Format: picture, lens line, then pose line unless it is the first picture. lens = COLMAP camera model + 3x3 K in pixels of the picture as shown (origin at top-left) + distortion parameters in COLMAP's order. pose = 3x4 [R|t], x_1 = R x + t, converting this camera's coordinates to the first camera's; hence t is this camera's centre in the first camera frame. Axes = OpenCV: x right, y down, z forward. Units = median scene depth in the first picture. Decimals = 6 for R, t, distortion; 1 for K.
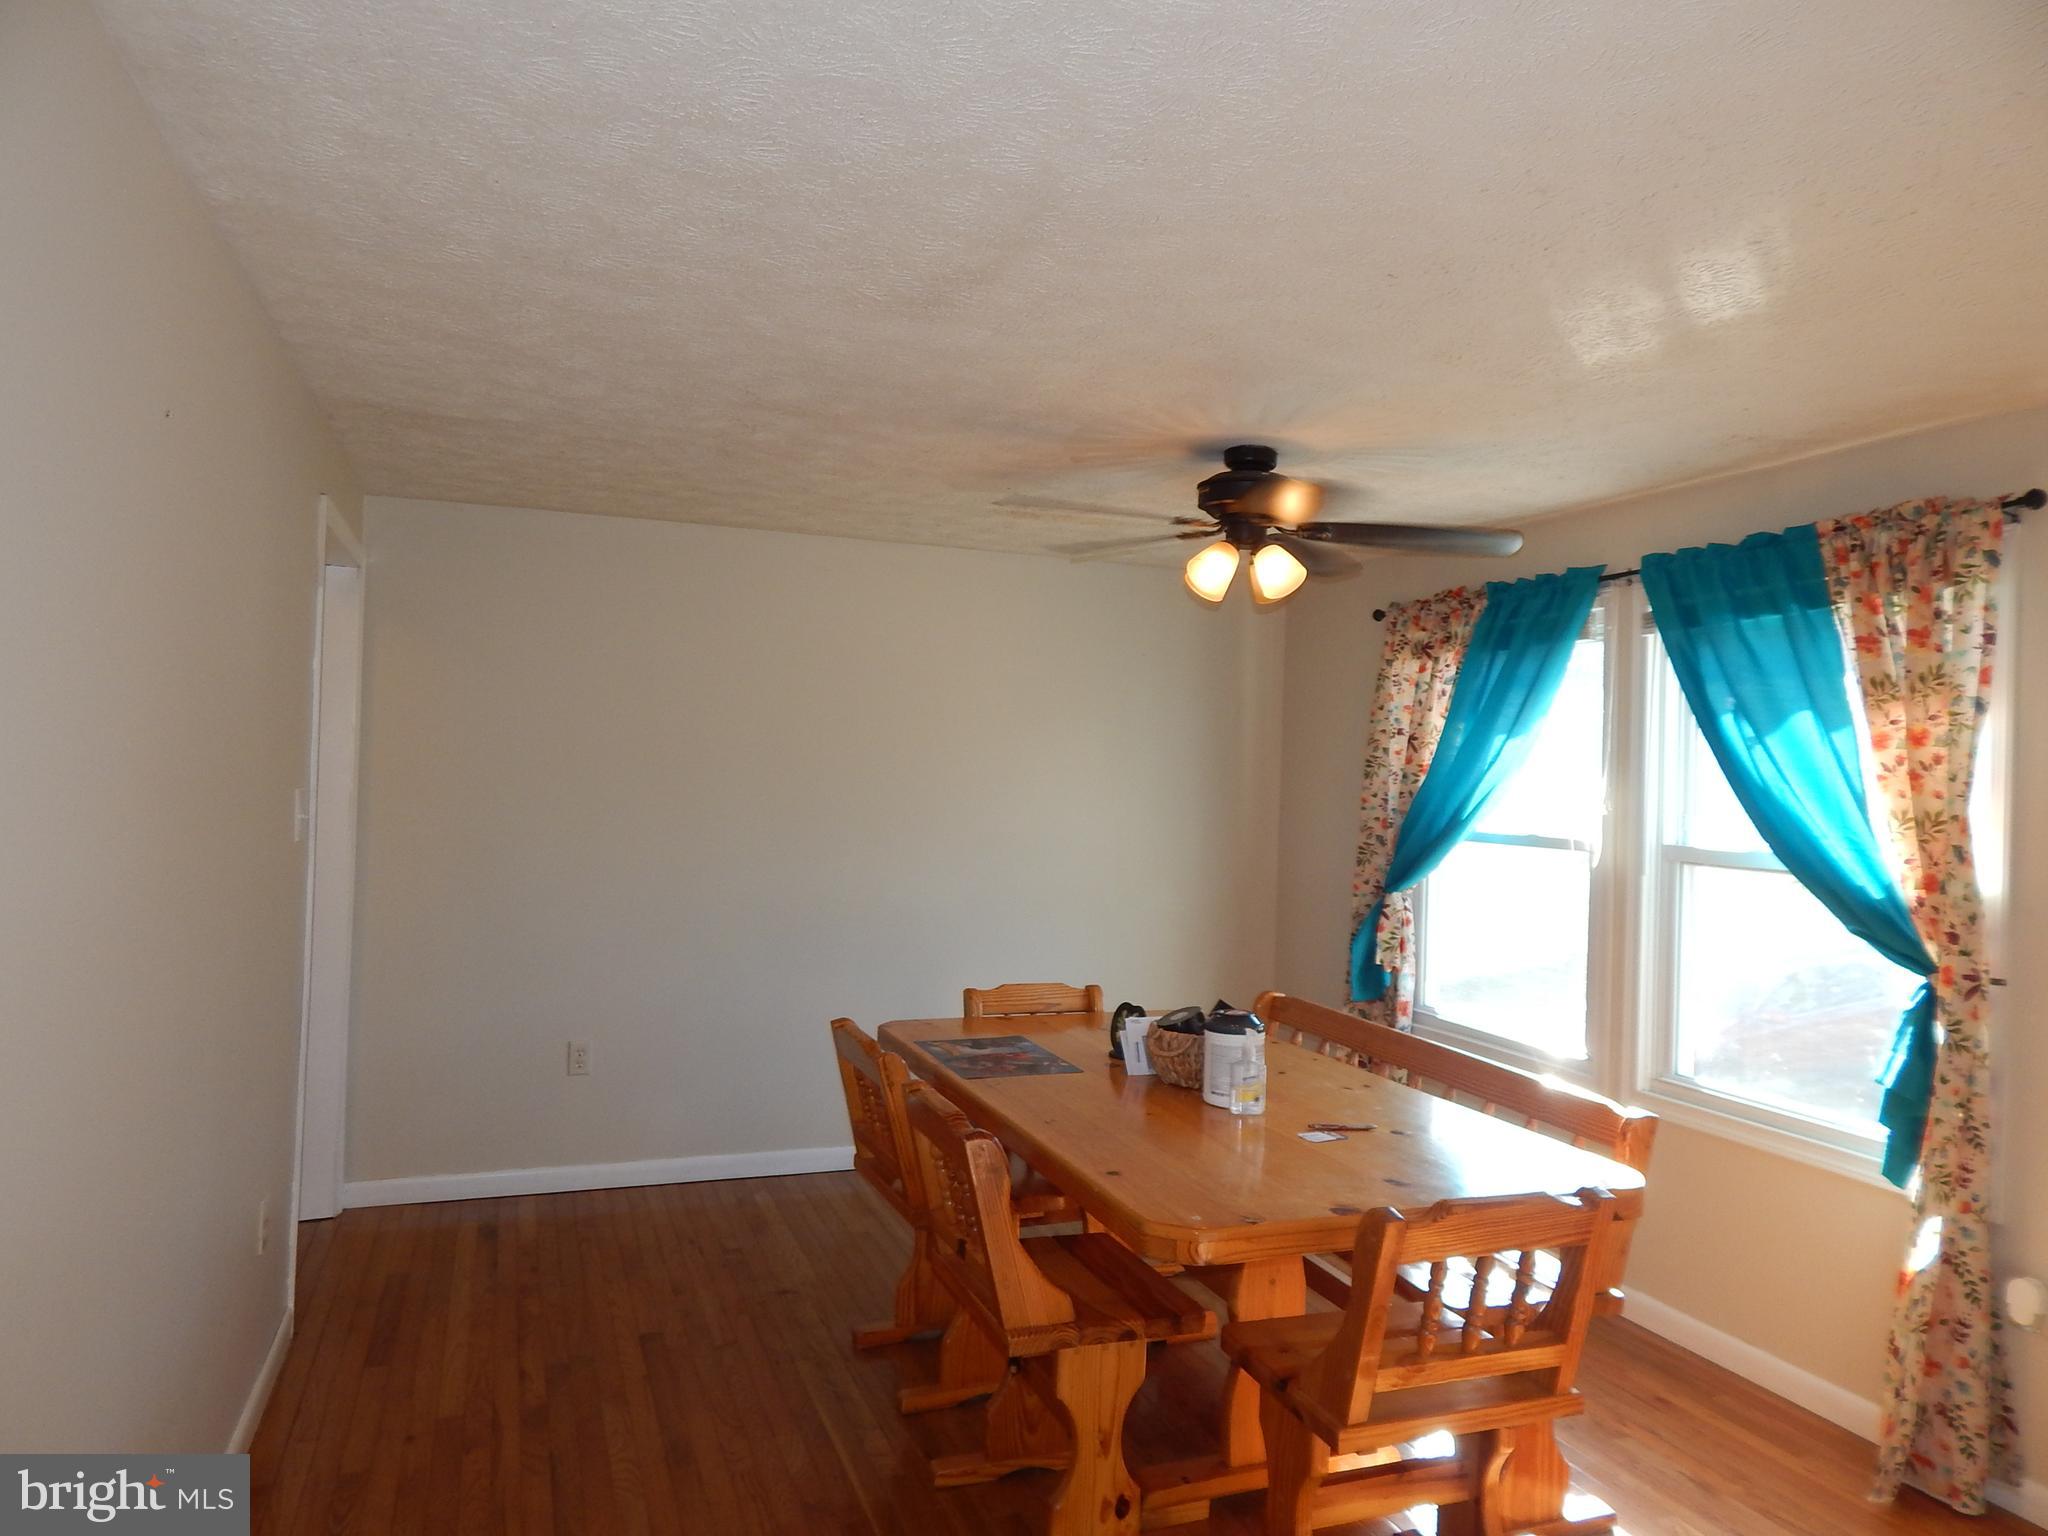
lens RADIAL K [[1331.2, 0, 1025.4], [0, 1331.2, 763.0], [0, 0, 1]] dist [0.004025, -0.011444]
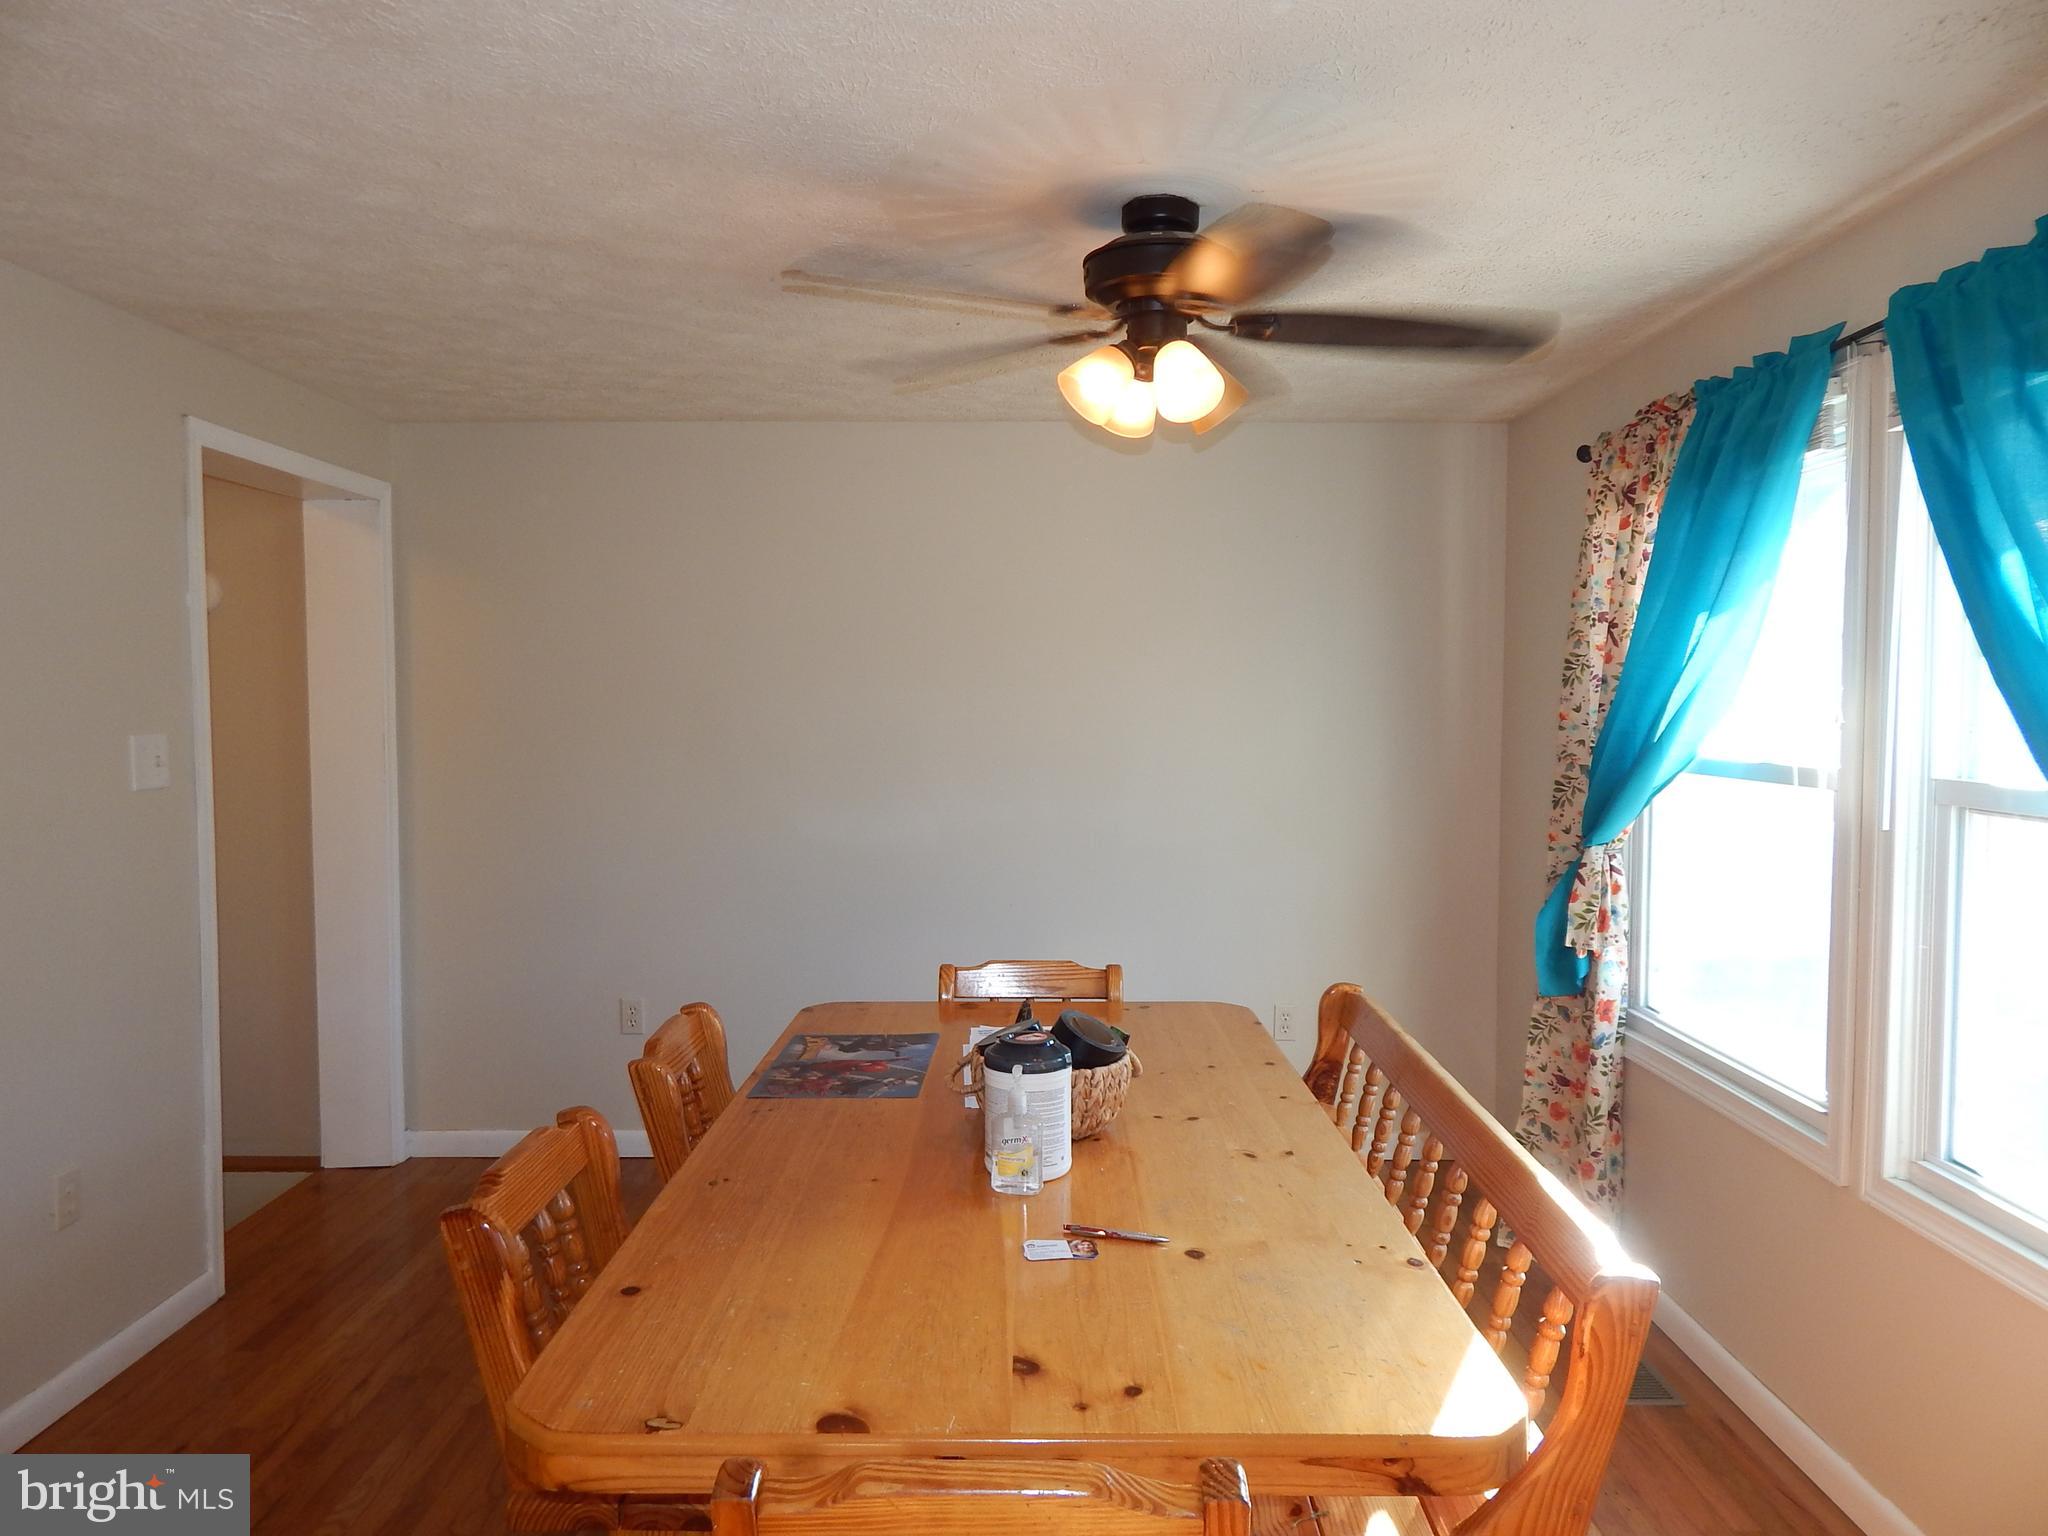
lens RADIAL K [[1342.0, 0, 1022.7], [0, 1342.0, 758.7], [0, 0, 1]] dist [0.005355, -0.010514]
pose [[0.938753, -0.011621, -0.344394, 0.279082], [0.028961, 0.998556, 0.045247, 0.011605], [0.343370, -0.052450, 0.937734, 0.270675]]
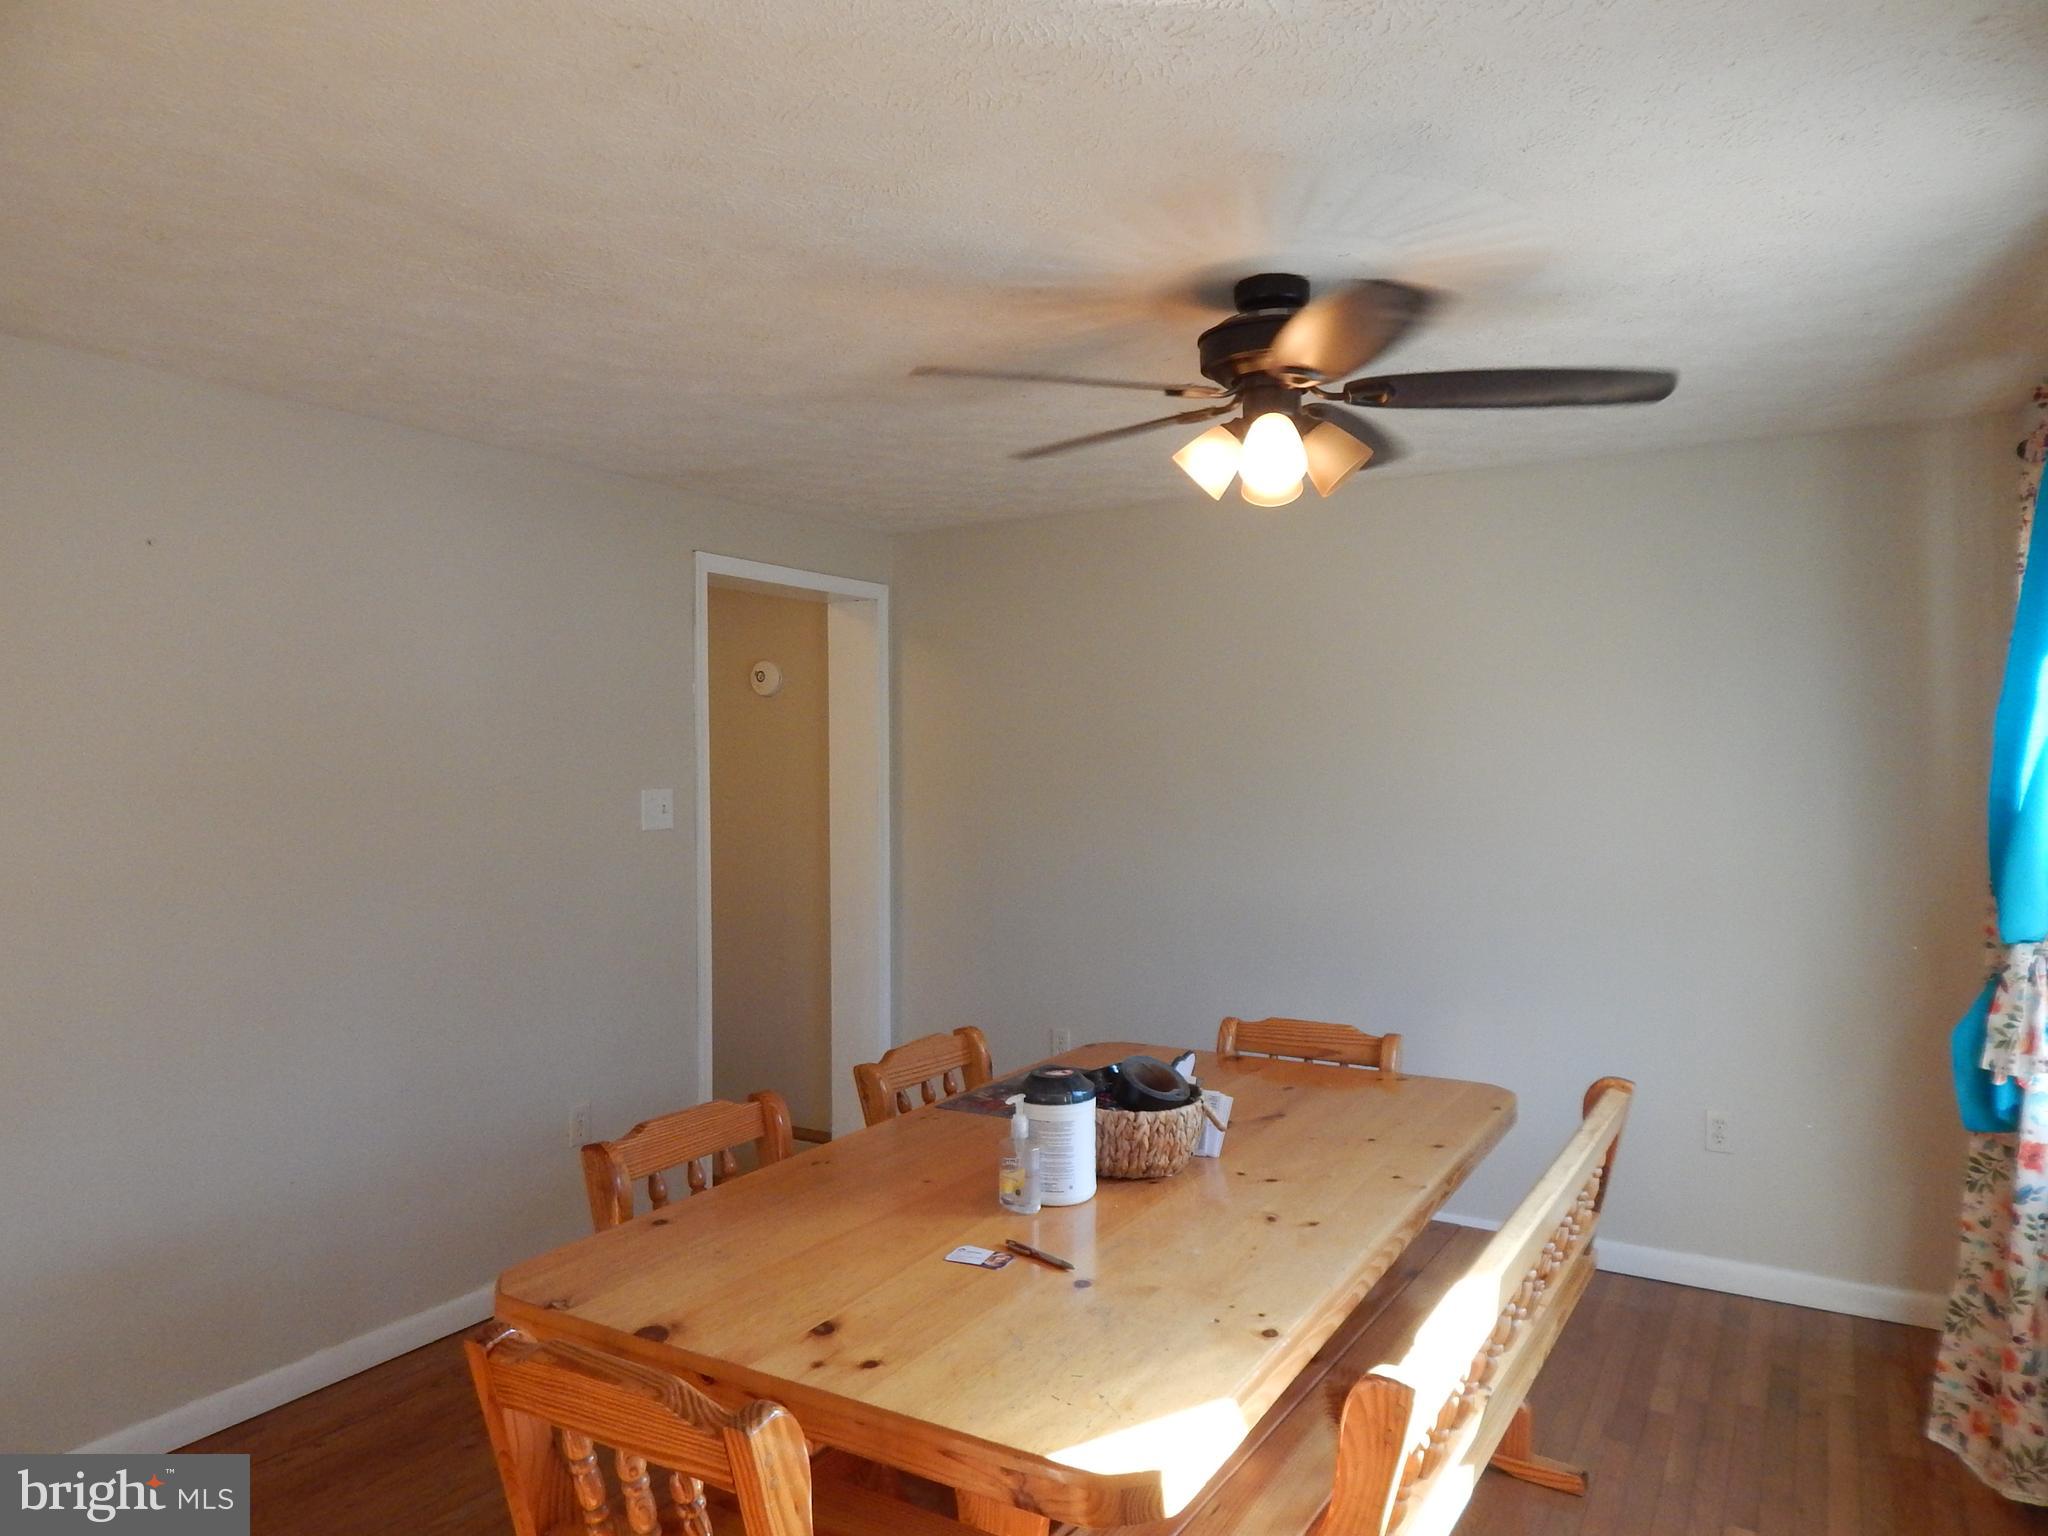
lens RADIAL K [[1337.0, 0, 1024.0], [0, 1337.0, 768.0], [0, 0, 1]] dist [-0.005906, 0.000042]
pose [[0.633153, -0.026325, -0.773579, 0.521110], [0.029289, 0.999521, -0.010041, 0.020290], [0.773472, -0.016300, 0.633621, 0.384343]]
